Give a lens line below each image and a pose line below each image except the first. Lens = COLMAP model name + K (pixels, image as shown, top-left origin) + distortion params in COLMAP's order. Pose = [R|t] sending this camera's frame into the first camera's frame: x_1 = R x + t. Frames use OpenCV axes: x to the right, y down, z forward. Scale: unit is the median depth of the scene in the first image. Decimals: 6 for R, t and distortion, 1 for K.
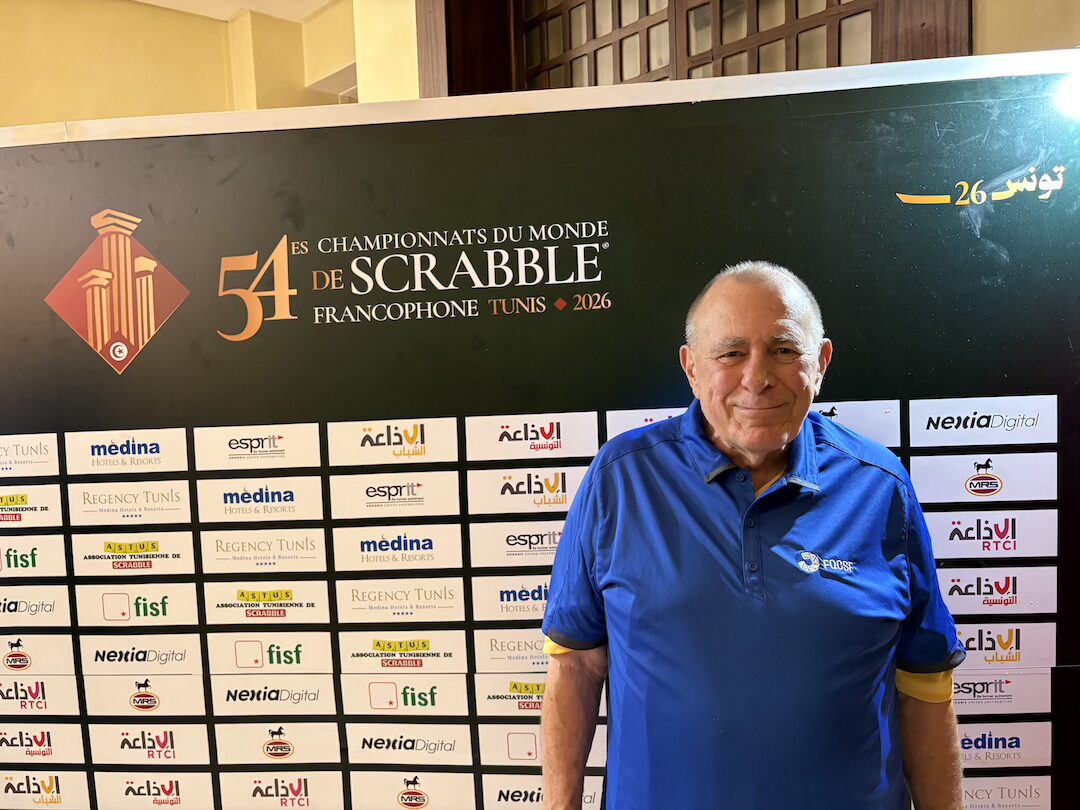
lens RADIAL K [[808.6, 0, 541.9], [0, 808.6, 412.5], [0, 0, 1]] dist [0.057212, -0.077114]
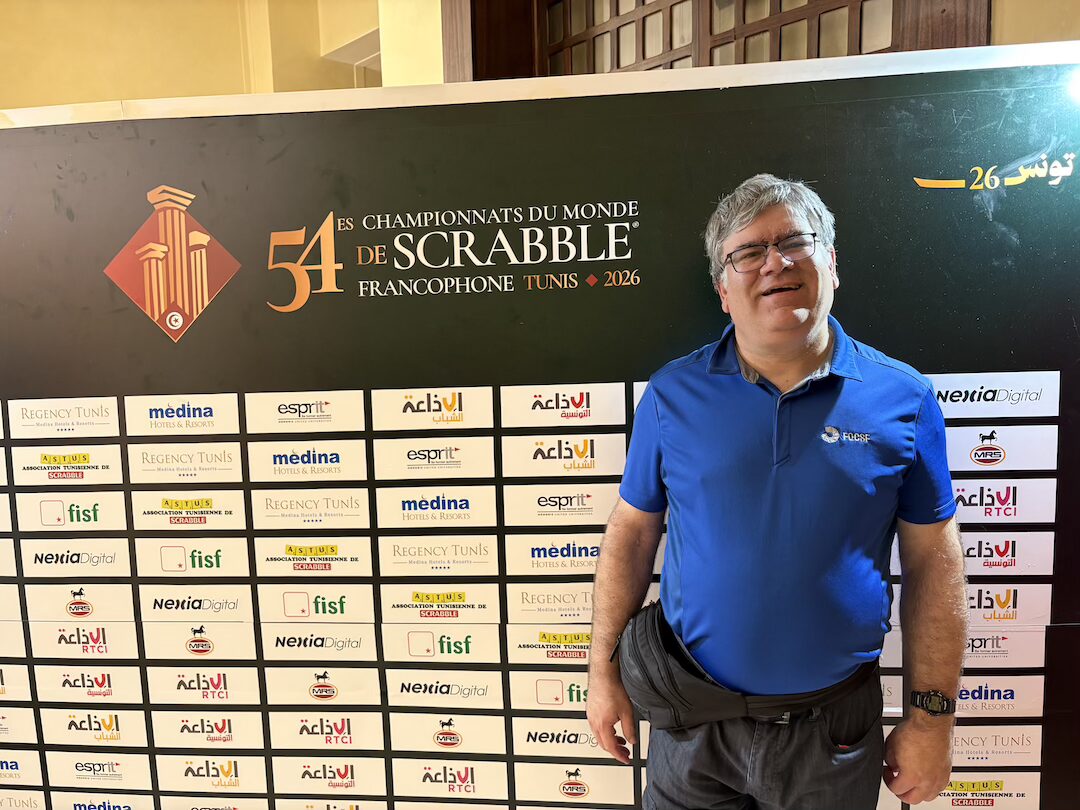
lens RADIAL K [[808.6, 0, 539.7], [0, 808.6, 419.5], [0, 0, 1]] dist [0.057212, -0.077114]
pose [[0.999891, 0.011820, -0.008902, -0.032548], [-0.011453, 0.999124, 0.040253, 0.005908], [0.009370, -0.040147, 0.999150, -0.064206]]
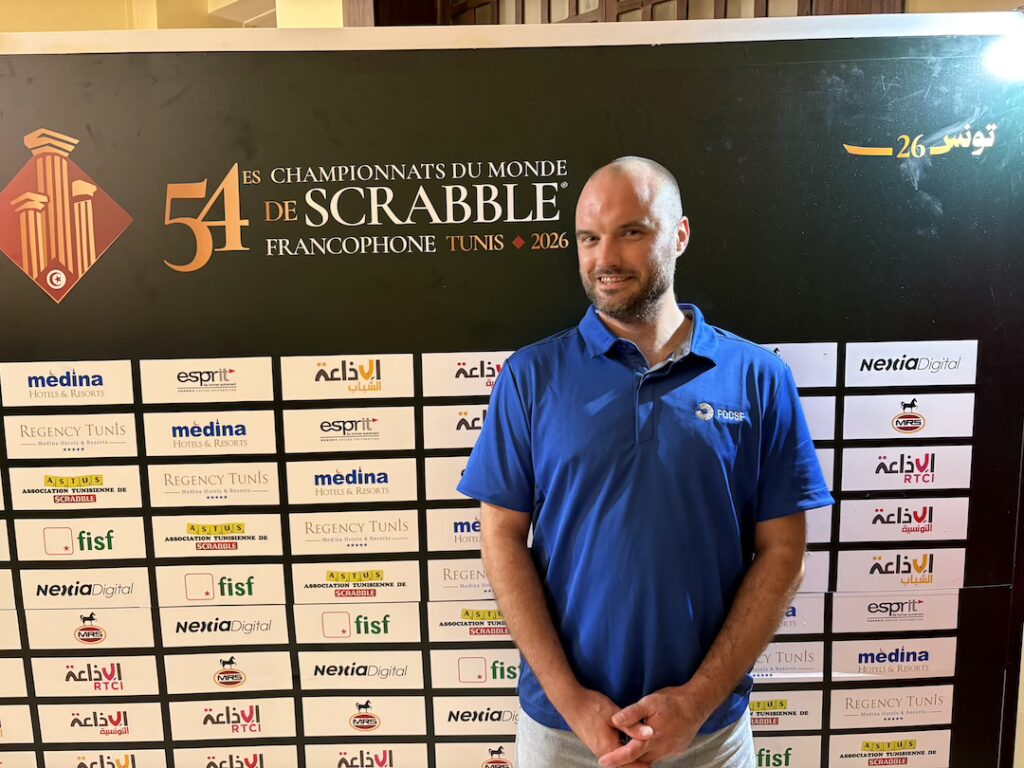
lens RADIAL K [[766.7, 0, 507.1], [0, 766.7, 393.1], [0, 0, 1]] dist [0.057212, -0.077114]
pose [[0.995300, 0.008760, 0.096445, -0.079264], [-0.014667, 0.998048, 0.060708, -0.004252], [-0.095725, -0.061837, 0.993485, 0.035968]]
